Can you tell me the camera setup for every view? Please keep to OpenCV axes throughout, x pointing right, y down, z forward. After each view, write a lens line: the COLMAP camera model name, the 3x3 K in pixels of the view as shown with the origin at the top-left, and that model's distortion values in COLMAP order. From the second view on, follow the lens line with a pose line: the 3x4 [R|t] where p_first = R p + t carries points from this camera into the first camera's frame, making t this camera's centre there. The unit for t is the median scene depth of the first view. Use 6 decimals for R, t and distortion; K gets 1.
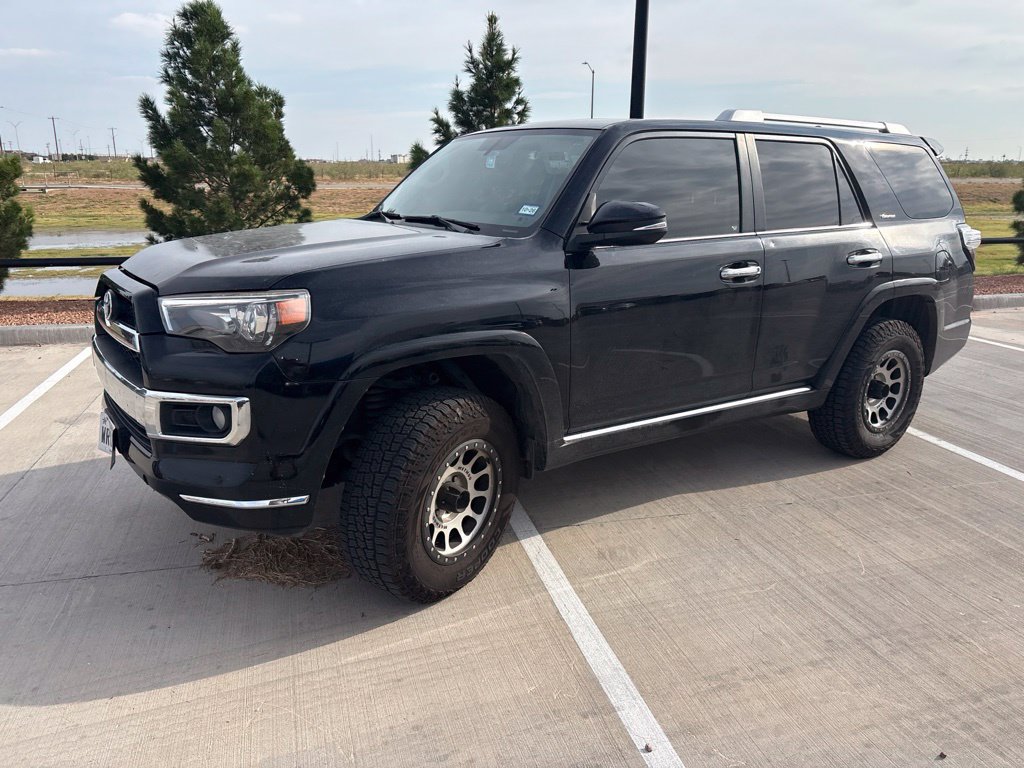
lens RADIAL K [[774.0, 0, 540.0], [0, 774.0, 373.0], [0, 0, 1]] dist [0.040948, -0.036426]
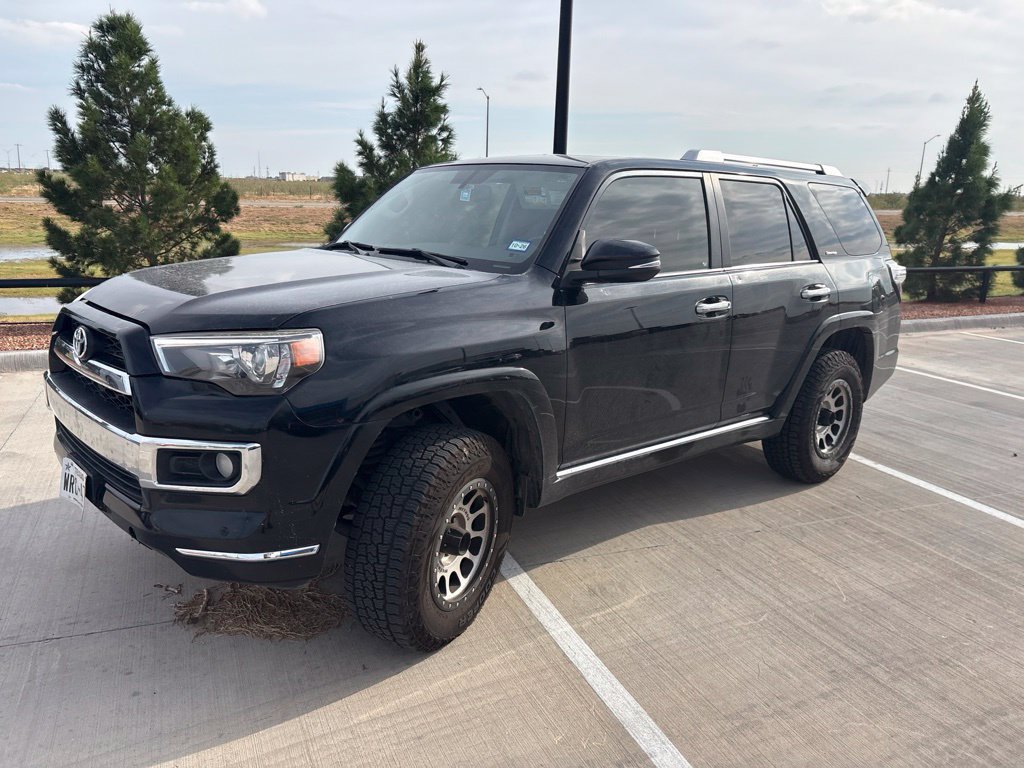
lens RADIAL K [[774.0, 0, 532.8], [0, 774.0, 362.8], [0, 0, 1]] dist [0.040948, -0.036426]
pose [[0.992389, -0.002482, 0.123114, -0.118941], [0.007249, 0.999241, -0.038286, -0.020407], [-0.122925, 0.038887, 0.991654, 0.012634]]
